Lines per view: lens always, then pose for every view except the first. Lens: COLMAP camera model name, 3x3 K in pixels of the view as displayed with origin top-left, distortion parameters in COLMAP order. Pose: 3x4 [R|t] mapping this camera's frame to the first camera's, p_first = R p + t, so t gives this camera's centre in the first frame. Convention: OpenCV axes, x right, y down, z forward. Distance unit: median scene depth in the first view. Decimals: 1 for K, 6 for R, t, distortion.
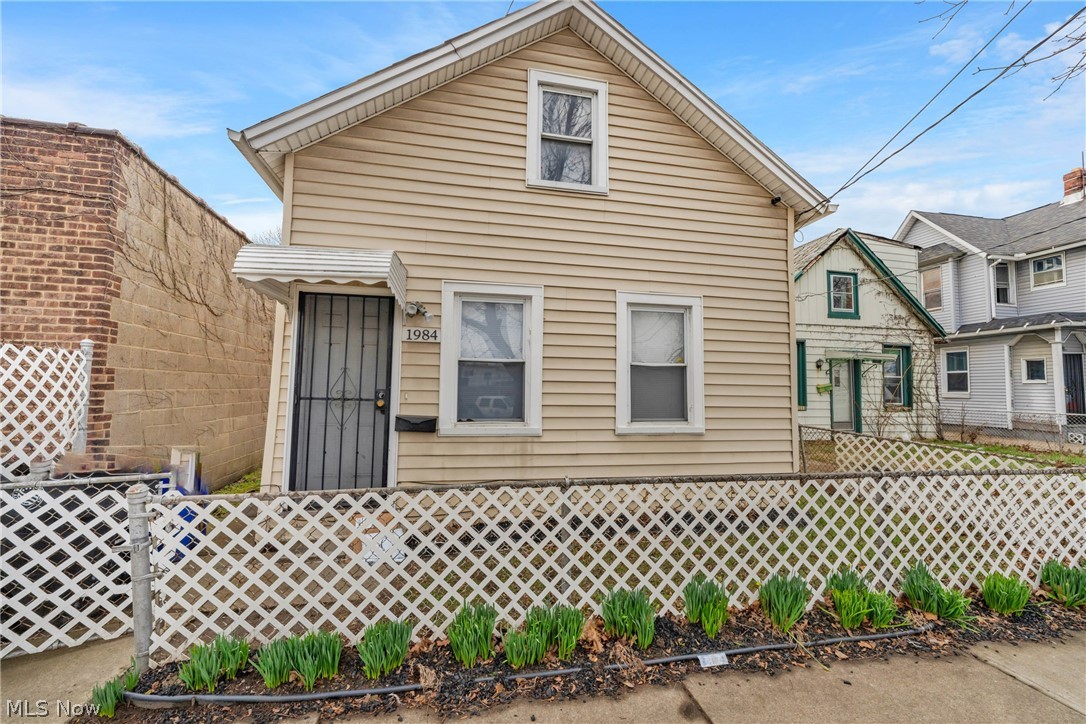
lens RADIAL K [[446.7, 0, 544.5], [0, 446.7, 363.6], [0, 0, 1]] dist [-0.001007, -0.000753]
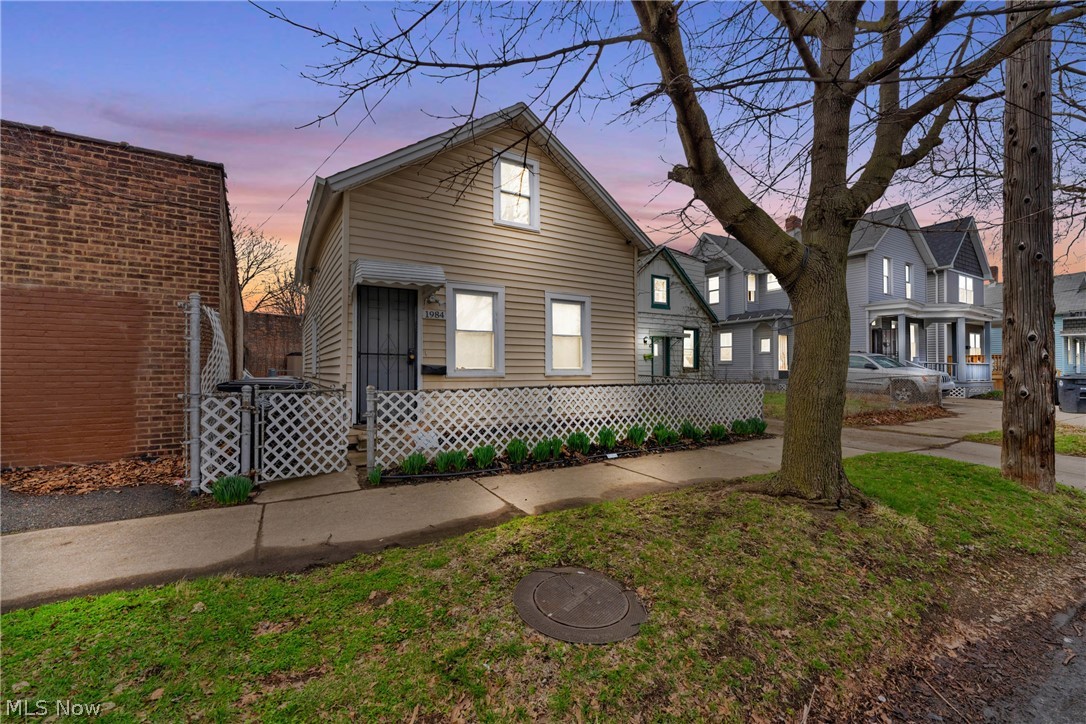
lens RADIAL K [[446.7, 0, 540.3], [0, 446.7, 361.9], [0, 0, 1]] dist [-0.001007, -0.000753]
pose [[0.945968, -0.006740, 0.324190, -0.482419], [-0.007204, 0.999100, 0.041793, 0.038861], [-0.324180, -0.041870, 0.945069, -0.710115]]
